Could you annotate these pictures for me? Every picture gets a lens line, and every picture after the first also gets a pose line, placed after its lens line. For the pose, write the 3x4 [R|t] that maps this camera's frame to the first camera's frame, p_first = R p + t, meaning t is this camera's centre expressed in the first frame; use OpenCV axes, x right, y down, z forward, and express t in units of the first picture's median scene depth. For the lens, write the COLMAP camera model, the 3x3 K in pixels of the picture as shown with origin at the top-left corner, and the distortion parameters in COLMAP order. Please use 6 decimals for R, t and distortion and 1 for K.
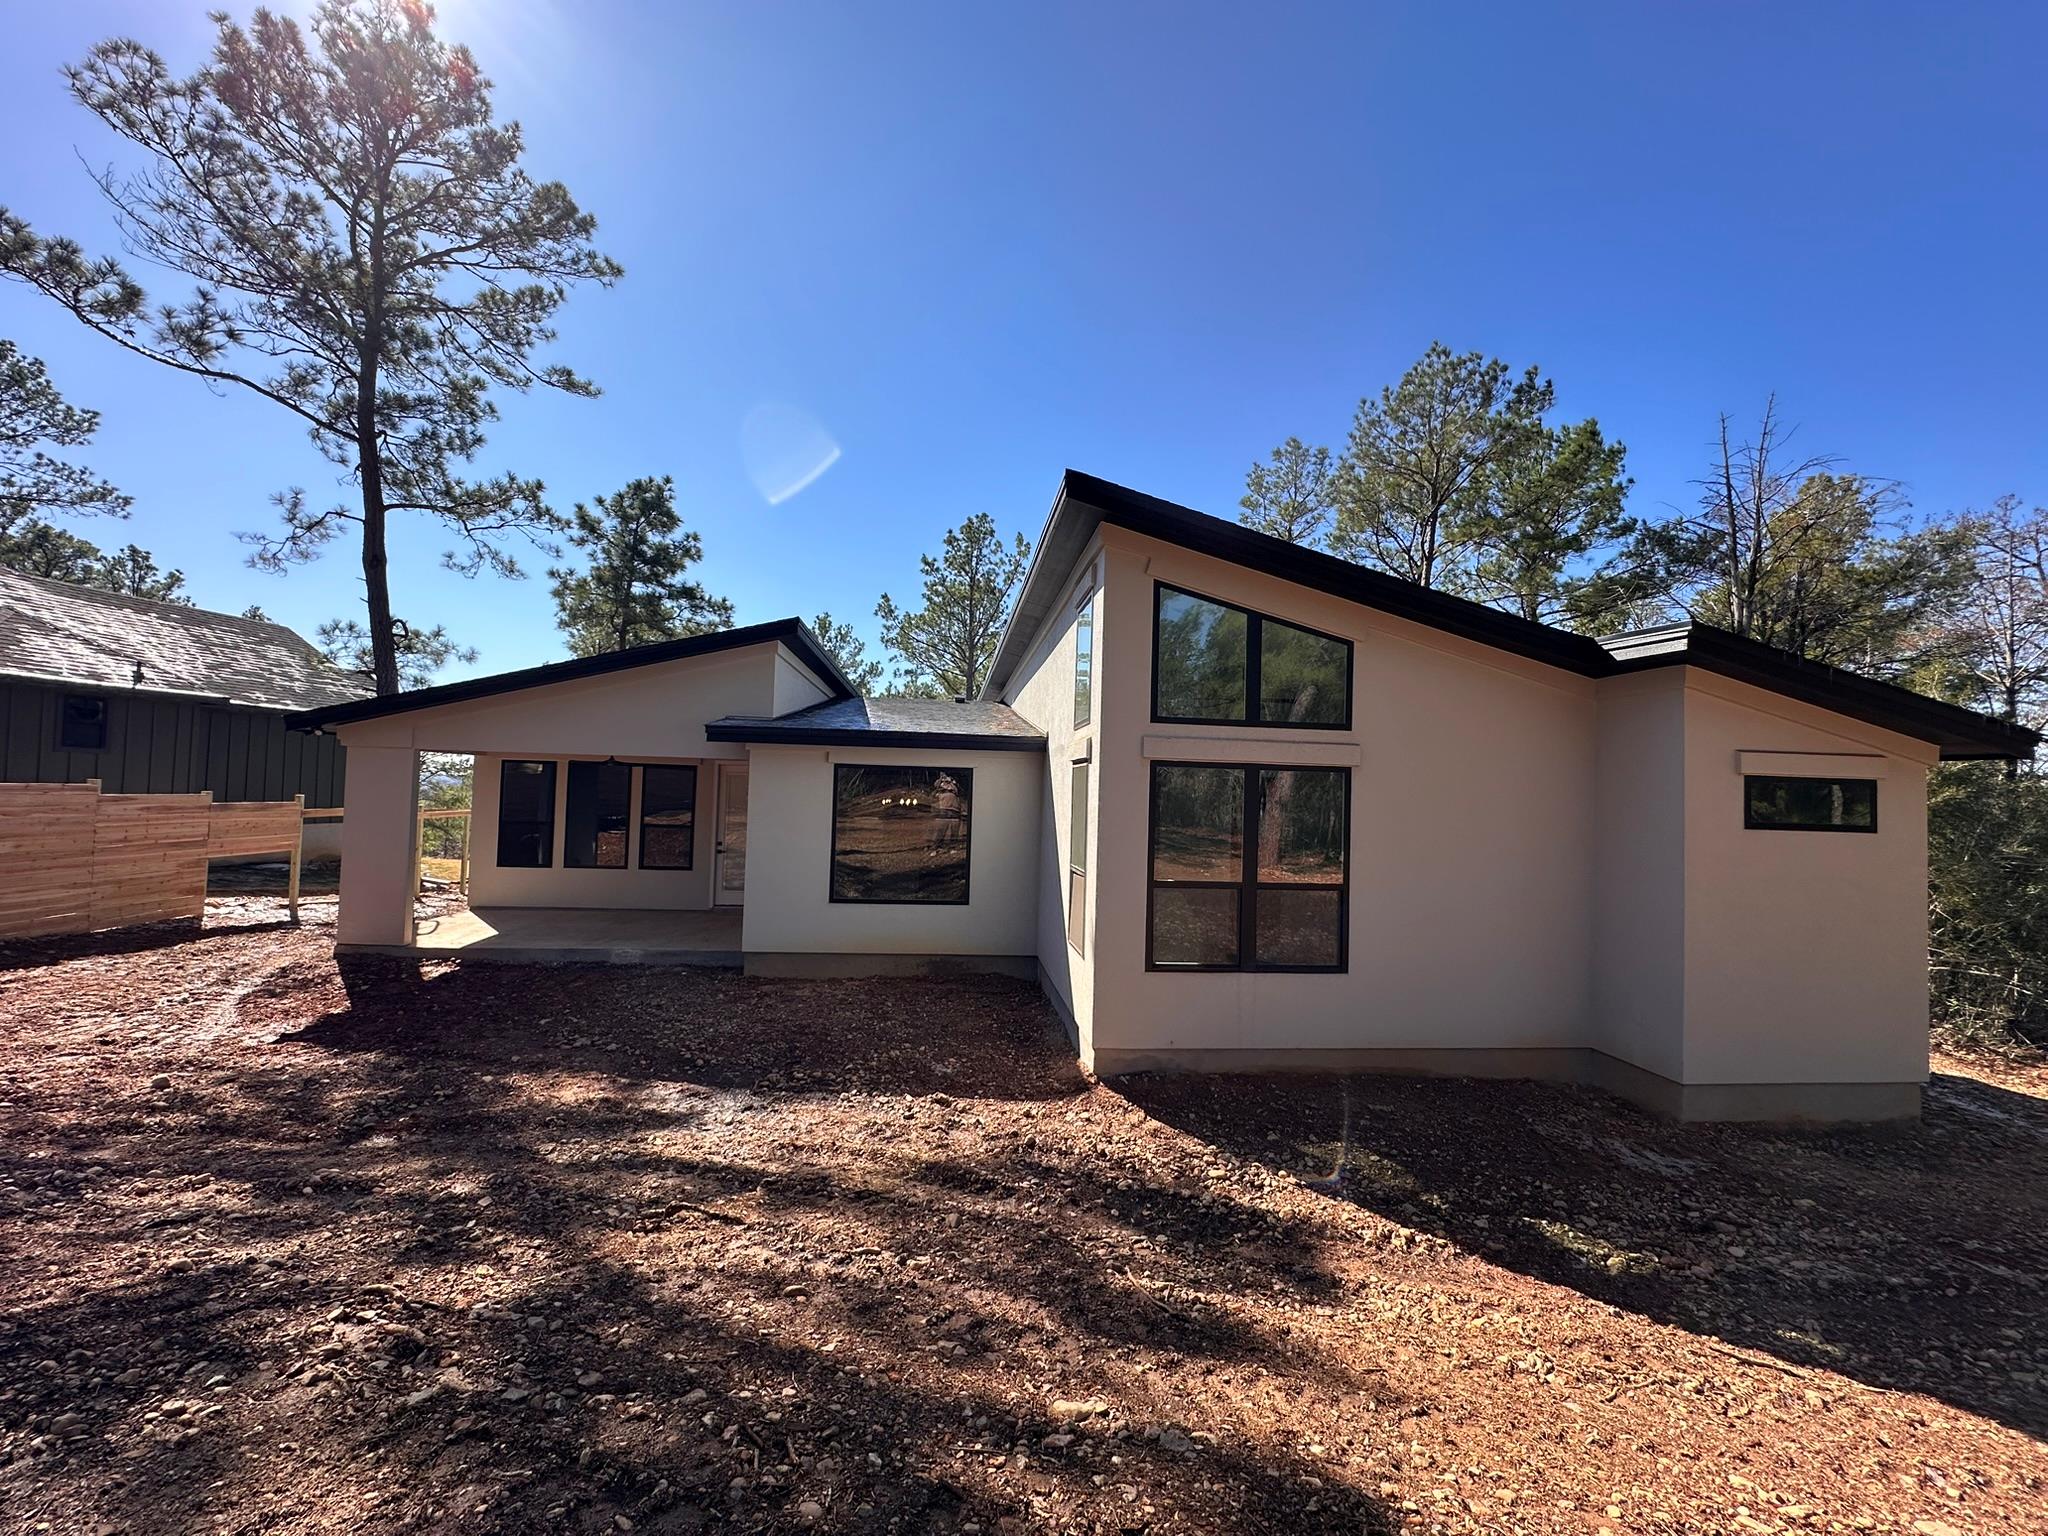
lens RADIAL K [[817.8, 0, 1022.9], [0, 817.8, 769.2], [0, 0, 1]] dist [-0.004877, 0.000454]
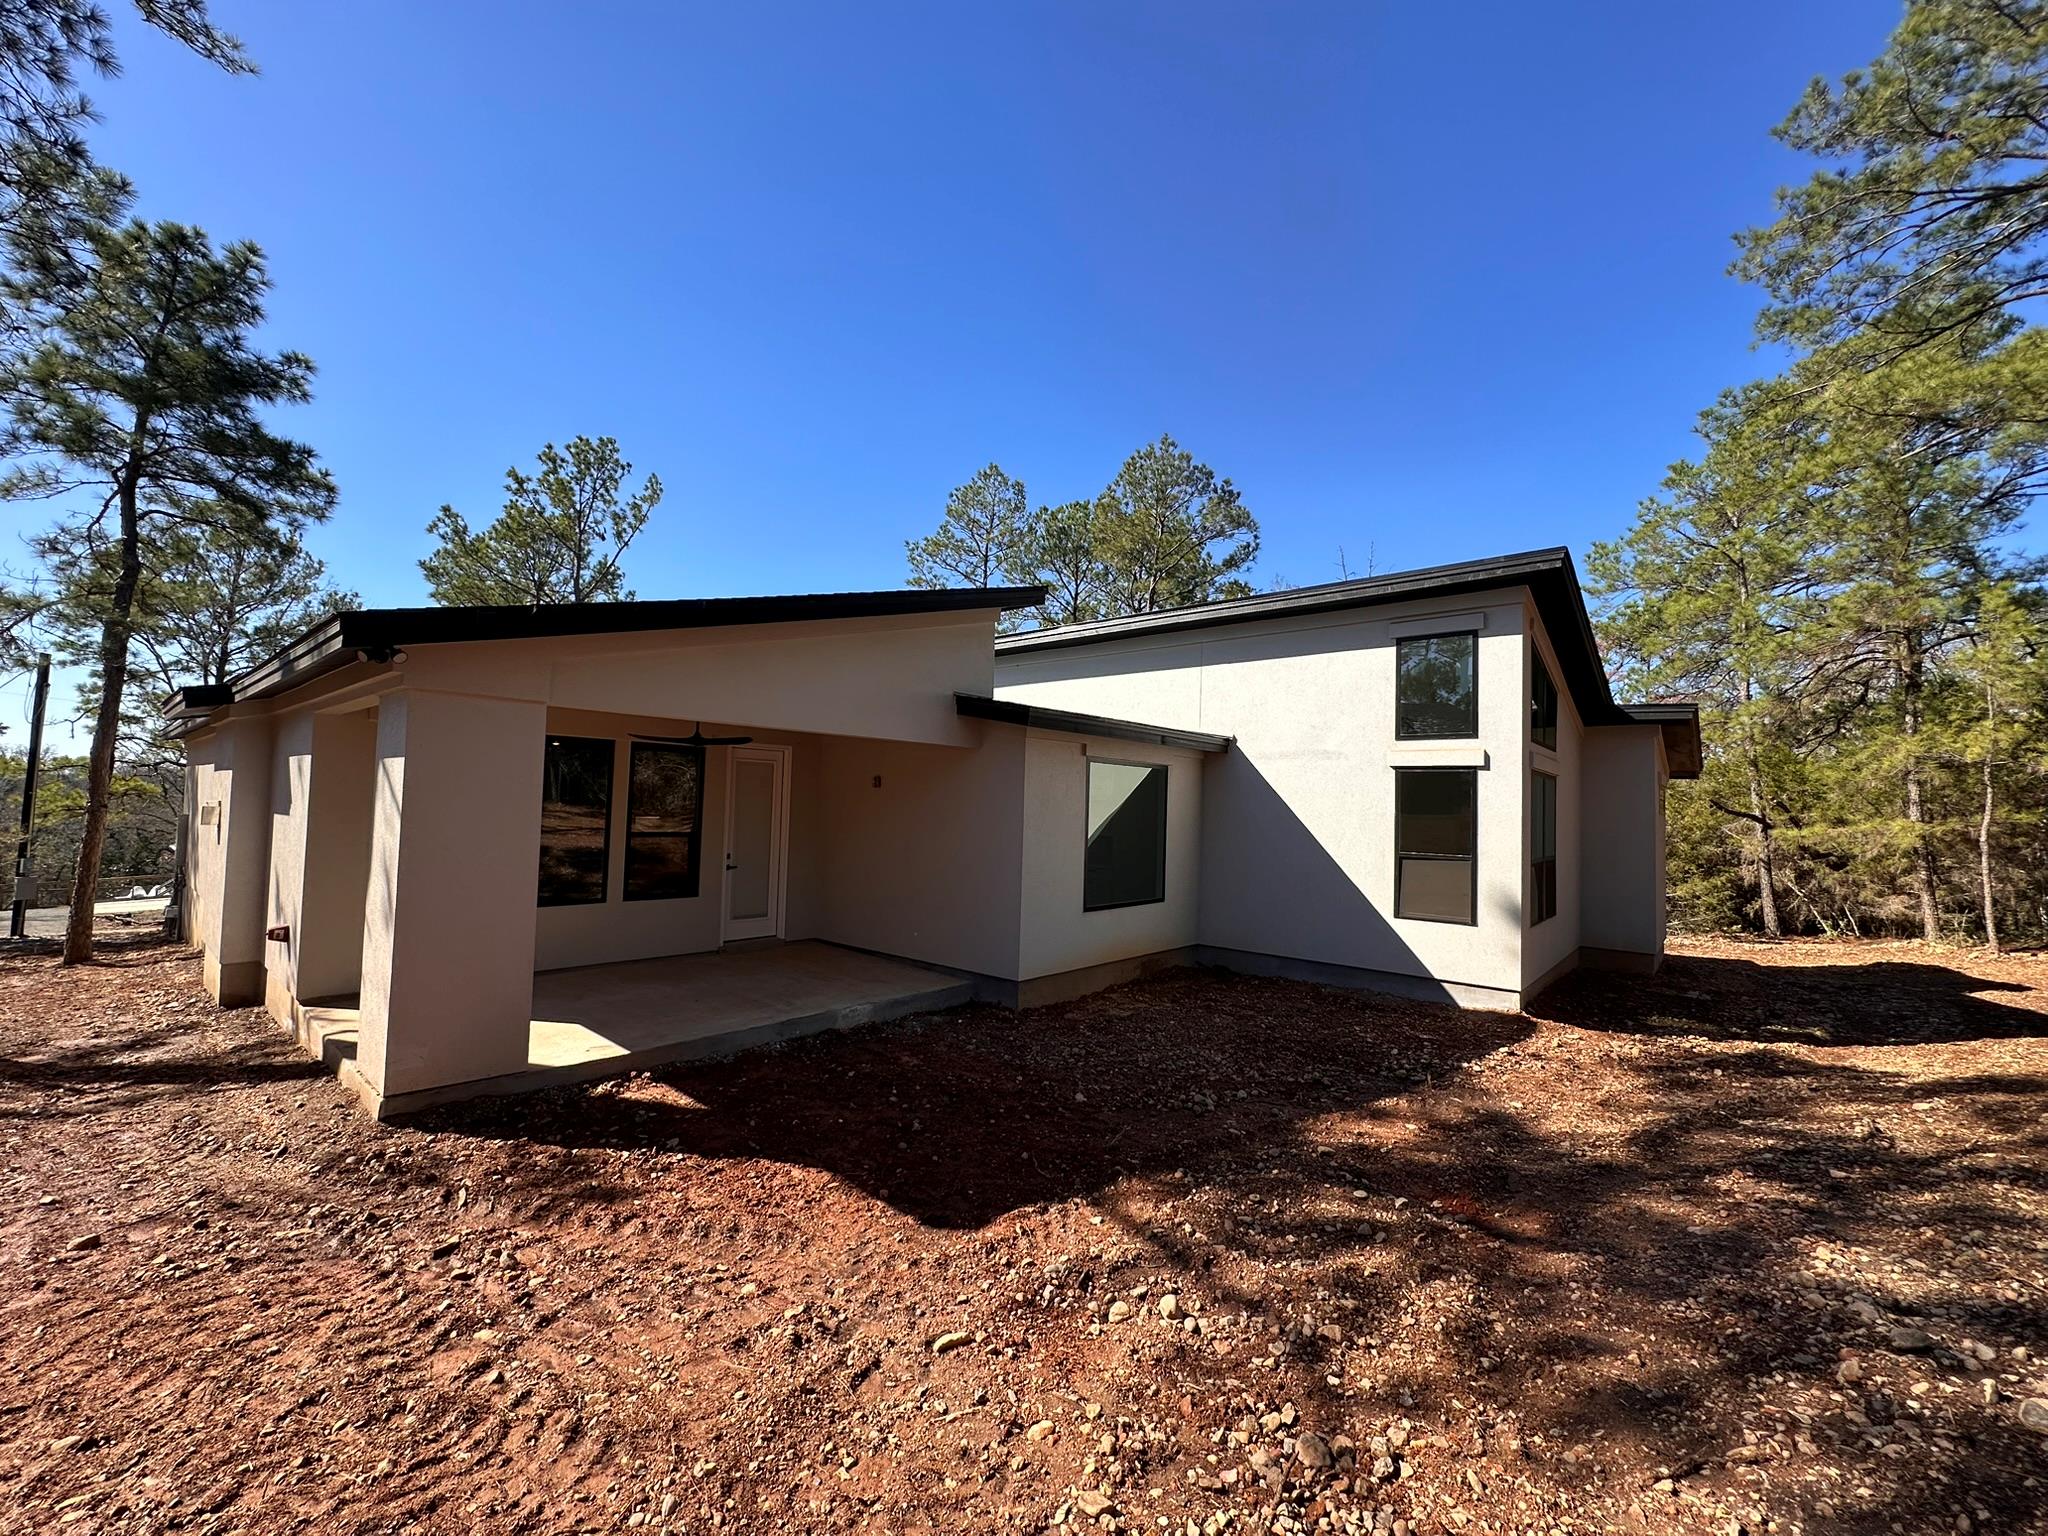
lens RADIAL K [[817.8, 0, 1022.9], [0, 817.8, 769.2], [0, 0, 1]] dist [-0.004877, 0.000454]
pose [[0.719117, 0.032093, 0.694147, -1.339711], [-0.034228, 0.999356, -0.010745, 0.028808], [-0.694045, -0.016032, 0.719753, 0.597716]]
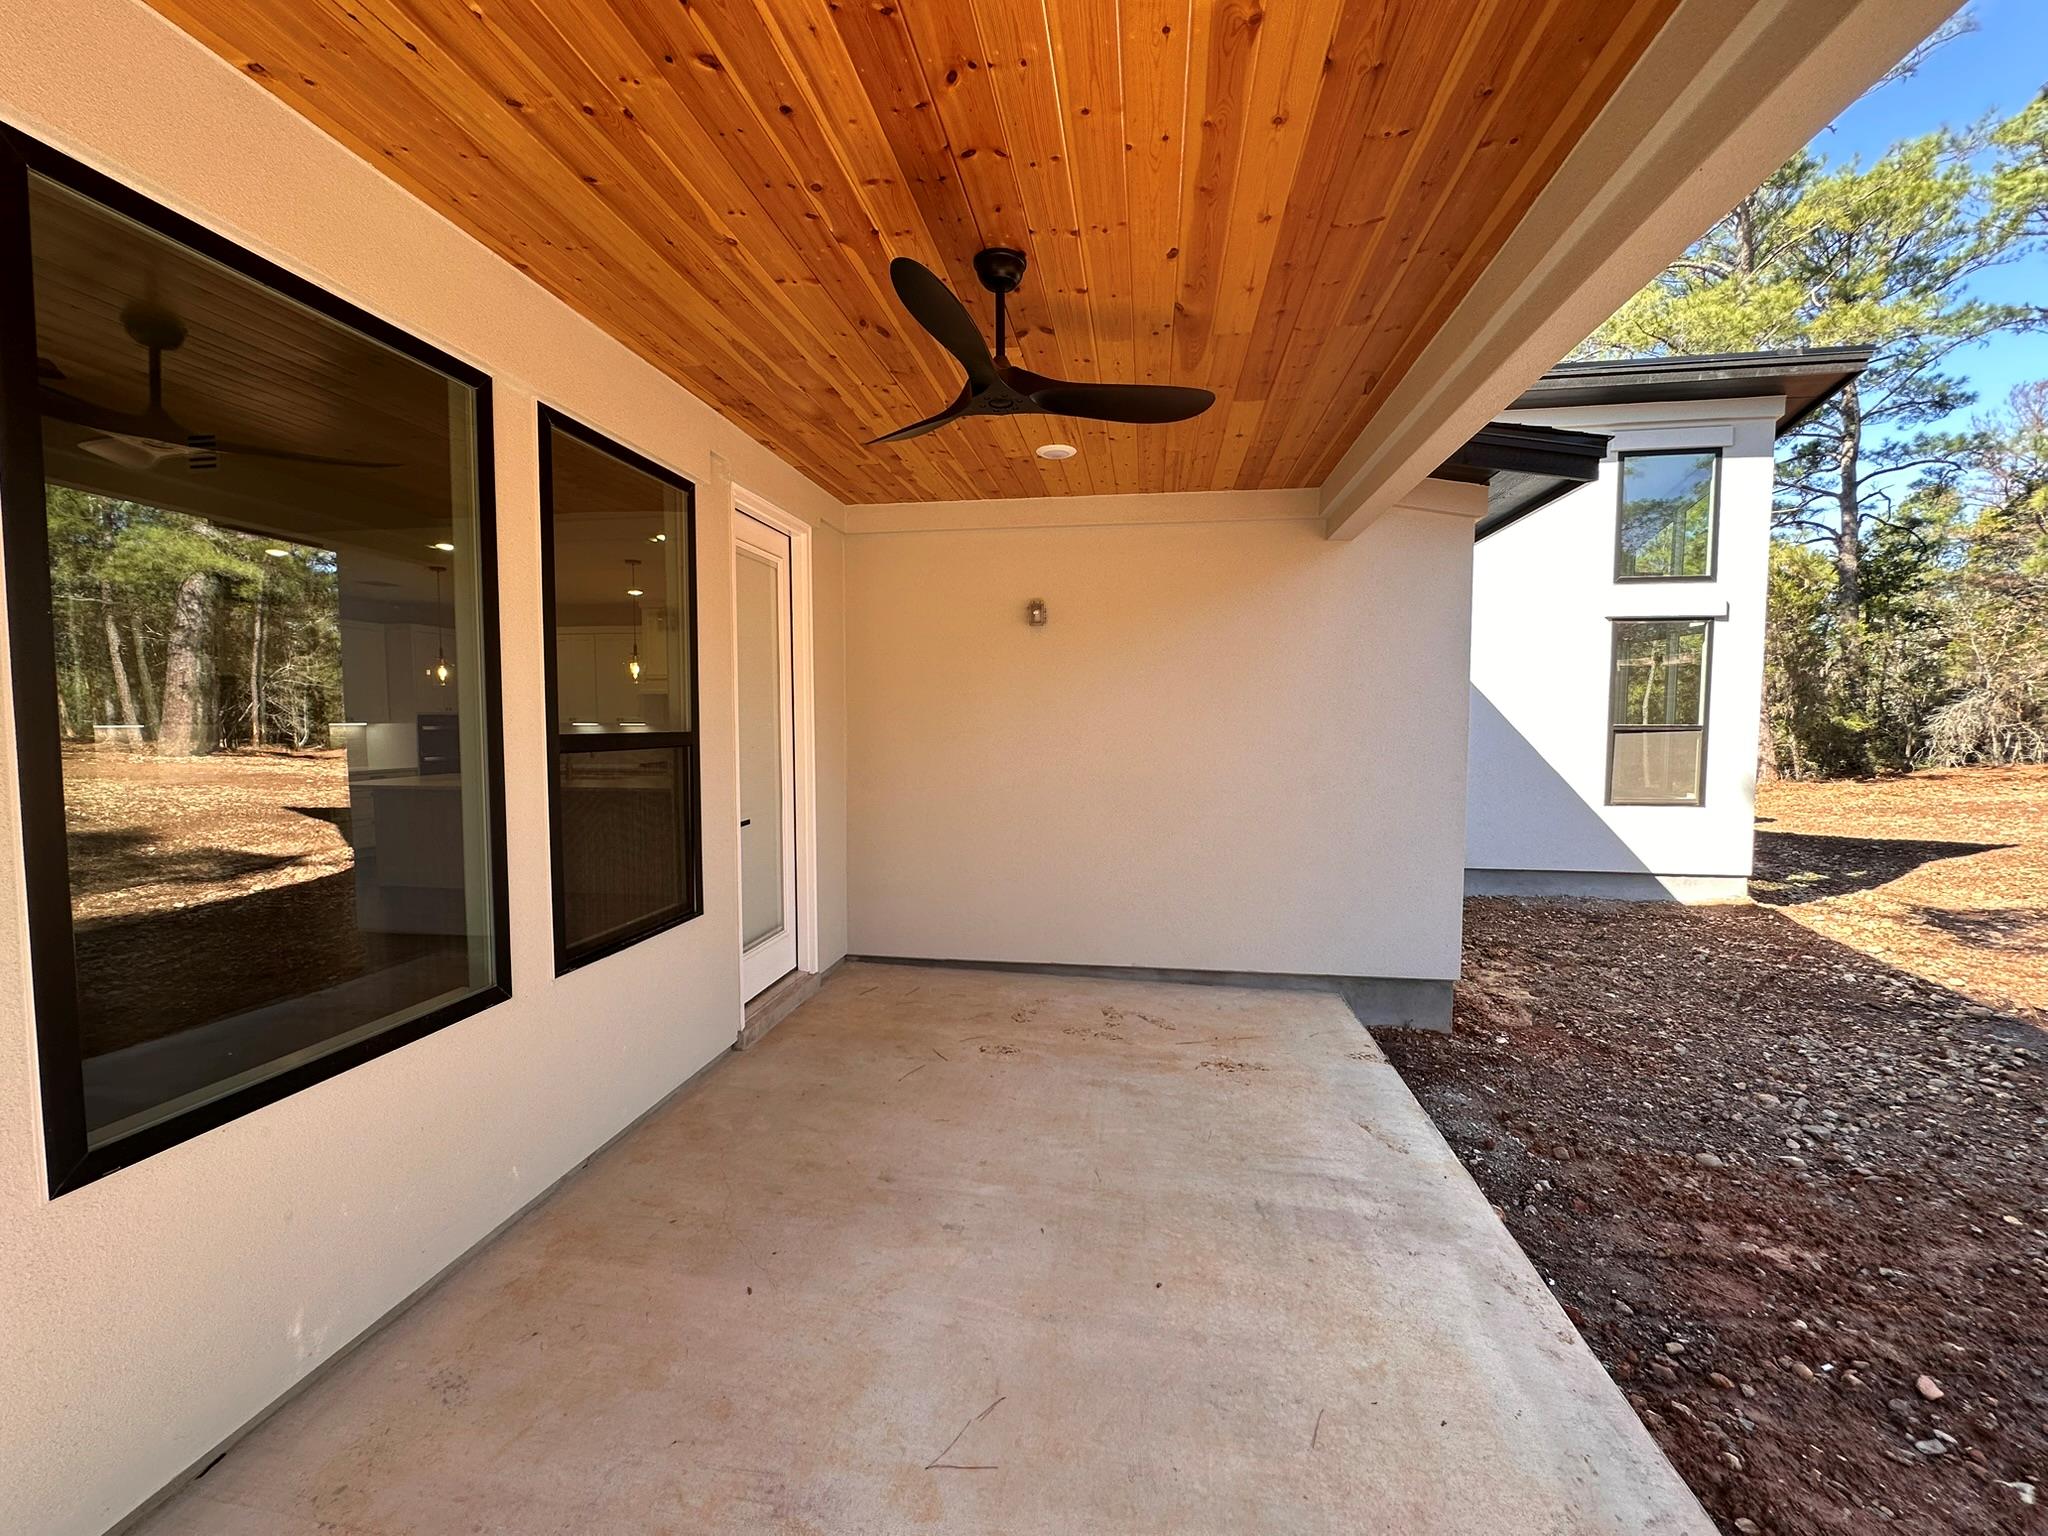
lens RADIAL K [[817.8, 0, 1022.9], [0, 817.8, 769.2], [0, 0, 1]] dist [-0.004877, 0.000454]
pose [[0.238889, -0.085983, 0.967233, -1.184525], [-0.028251, 0.995035, 0.095432, 0.114745], [-0.970636, -0.050123, 0.235274, 1.737921]]
